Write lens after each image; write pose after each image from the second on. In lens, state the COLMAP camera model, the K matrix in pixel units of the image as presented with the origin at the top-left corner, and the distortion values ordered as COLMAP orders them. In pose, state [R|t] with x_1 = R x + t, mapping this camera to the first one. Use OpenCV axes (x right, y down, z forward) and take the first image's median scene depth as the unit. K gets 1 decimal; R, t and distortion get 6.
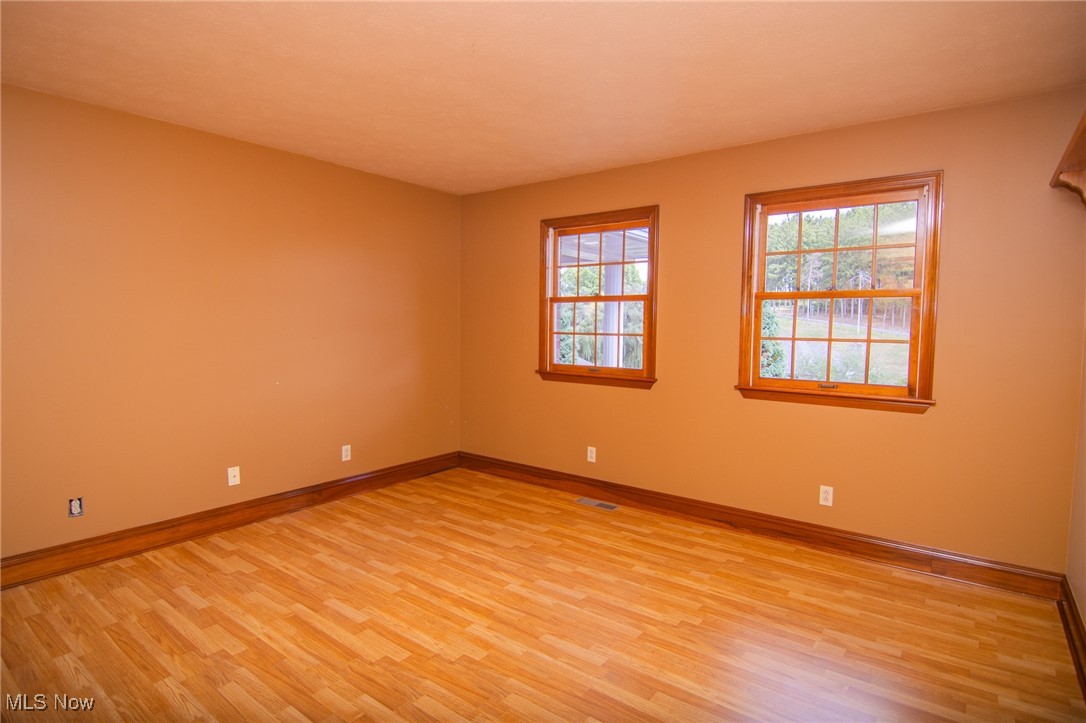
lens RADIAL K [[571.4, 0, 543.0], [0, 571.4, 361.5], [0, 0, 1]] dist [0.037029, -0.045973]
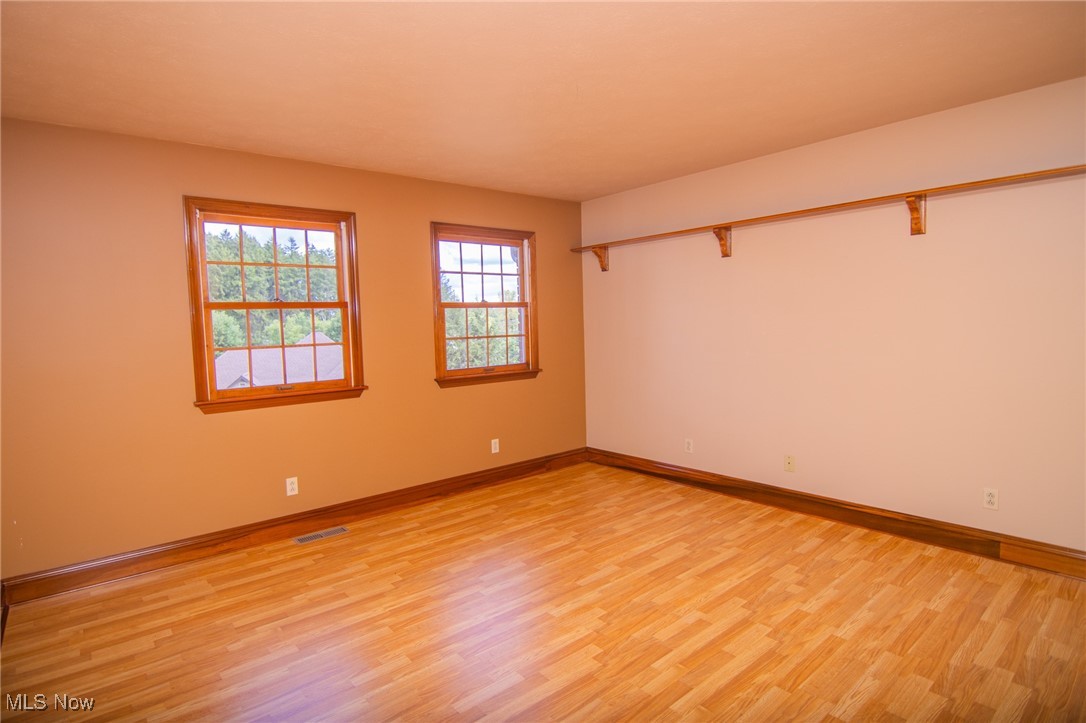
lens RADIAL K [[554.6, 0, 546.8], [0, 554.6, 367.2], [0, 0, 1]] dist [-0.015474, 0.001210]
pose [[0.213777, -0.093466, 0.972401, -0.743386], [0.097654, 0.992471, 0.073926, -0.046737], [-0.971989, 0.079155, 0.221295, 0.516834]]
